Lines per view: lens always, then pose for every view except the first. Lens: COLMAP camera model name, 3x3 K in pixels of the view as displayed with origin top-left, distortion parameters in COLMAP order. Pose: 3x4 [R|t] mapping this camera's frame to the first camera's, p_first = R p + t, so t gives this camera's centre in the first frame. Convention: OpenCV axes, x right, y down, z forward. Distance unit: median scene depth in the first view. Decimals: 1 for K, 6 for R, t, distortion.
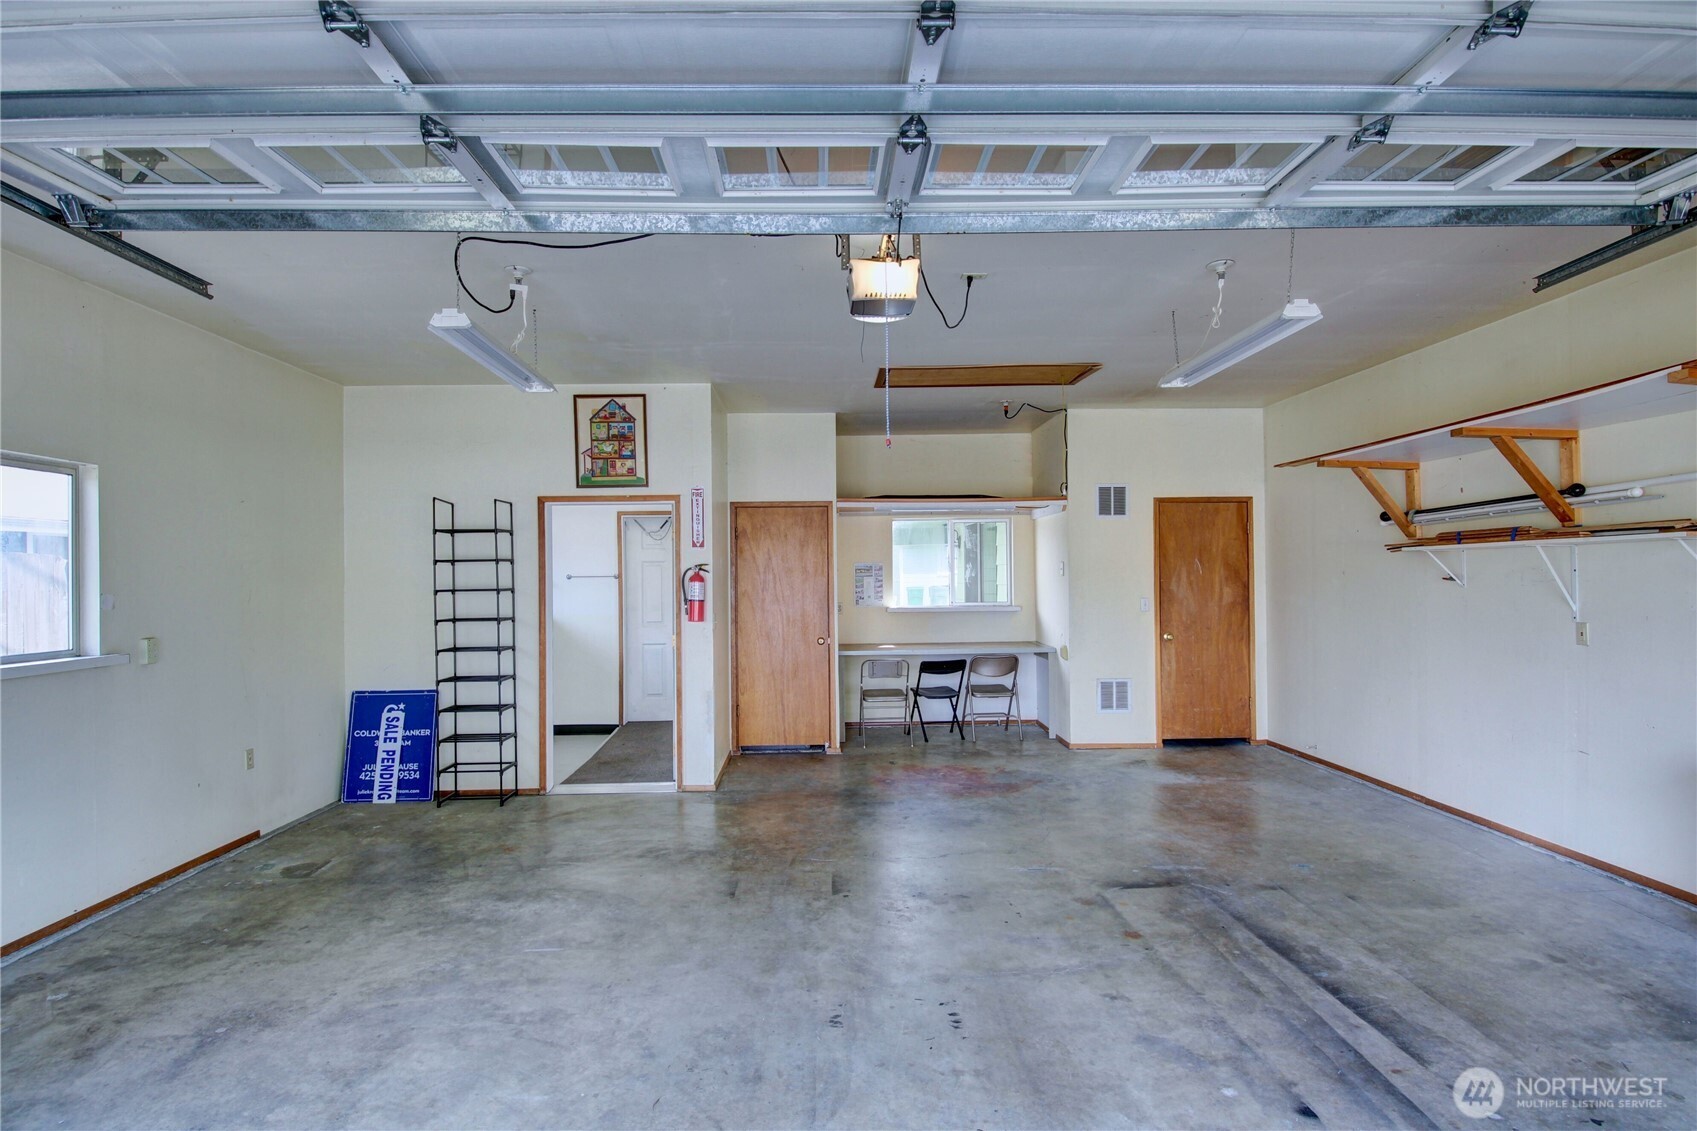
lens RADIAL K [[909.4, 0, 848.5], [0, 909.4, 569.1], [0, 0, 1]] dist [0.030109, -0.035191]
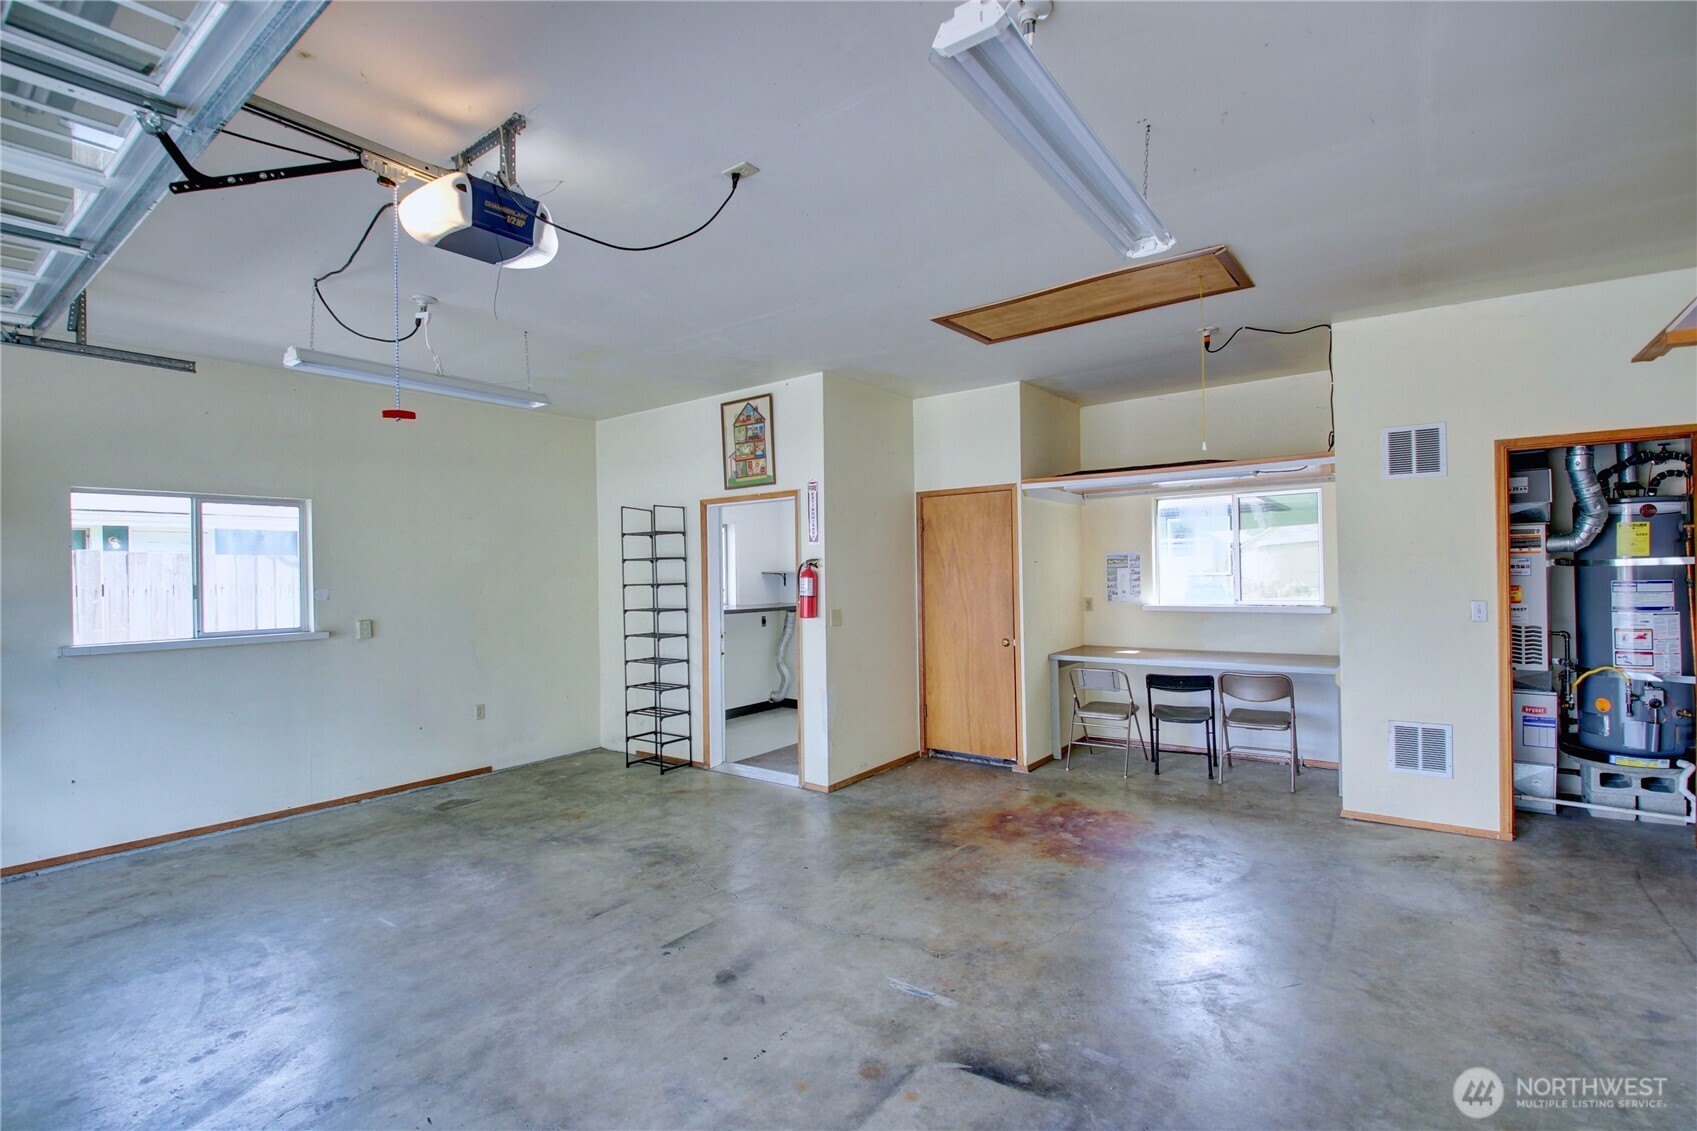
lens RADIAL K [[794.6, 0, 840.1], [0, 794.6, 571.9], [0, 0, 1]] dist [0.017198, -0.027226]
pose [[0.776412, -0.003713, -0.630214, 0.397692], [0.015329, 0.999798, 0.012994, -0.002749], [0.630039, -0.019749, 0.776313, 0.357449]]
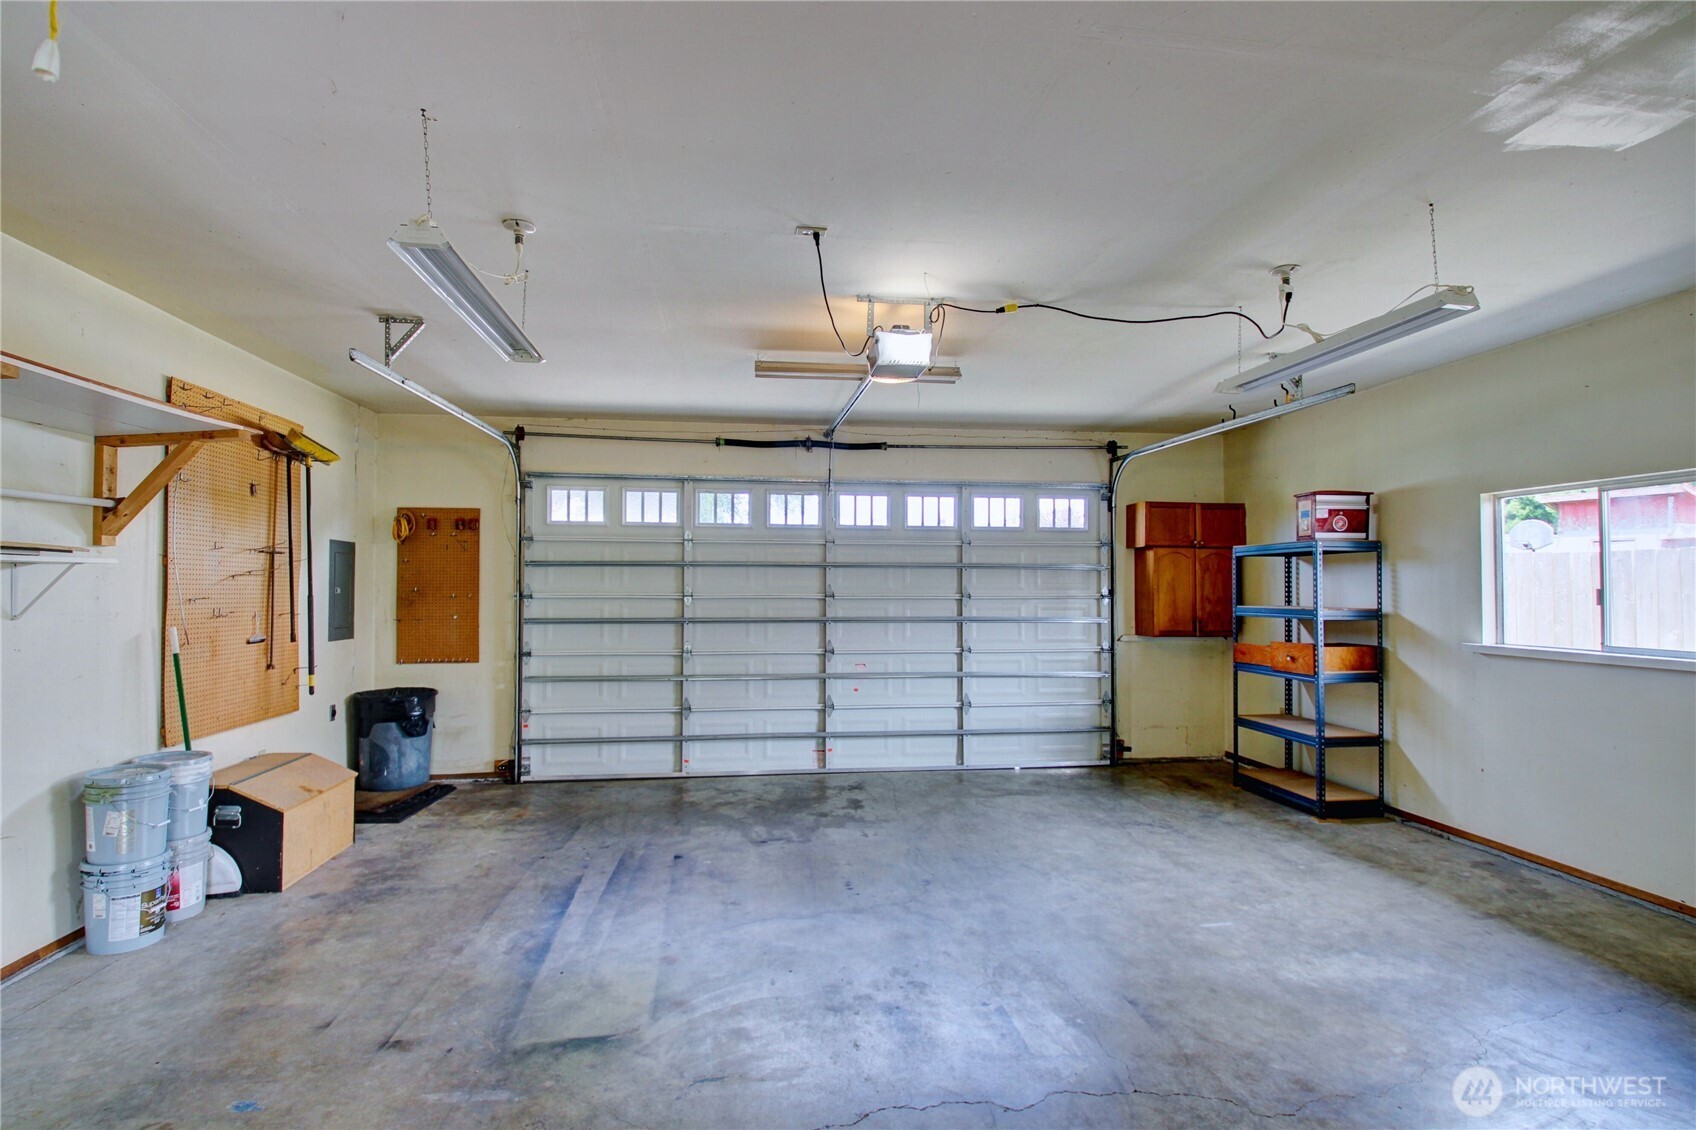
lens RADIAL K [[794.1, 0, 839.6], [0, 794.1, 571.4], [0, 0, 1]] dist [0.017198, -0.027226]
pose [[-0.995477, 0.011753, -0.094270, 0.120831], [0.014181, 0.999584, -0.025126, 0.003261], [0.093936, -0.026349, -0.995230, 1.124619]]
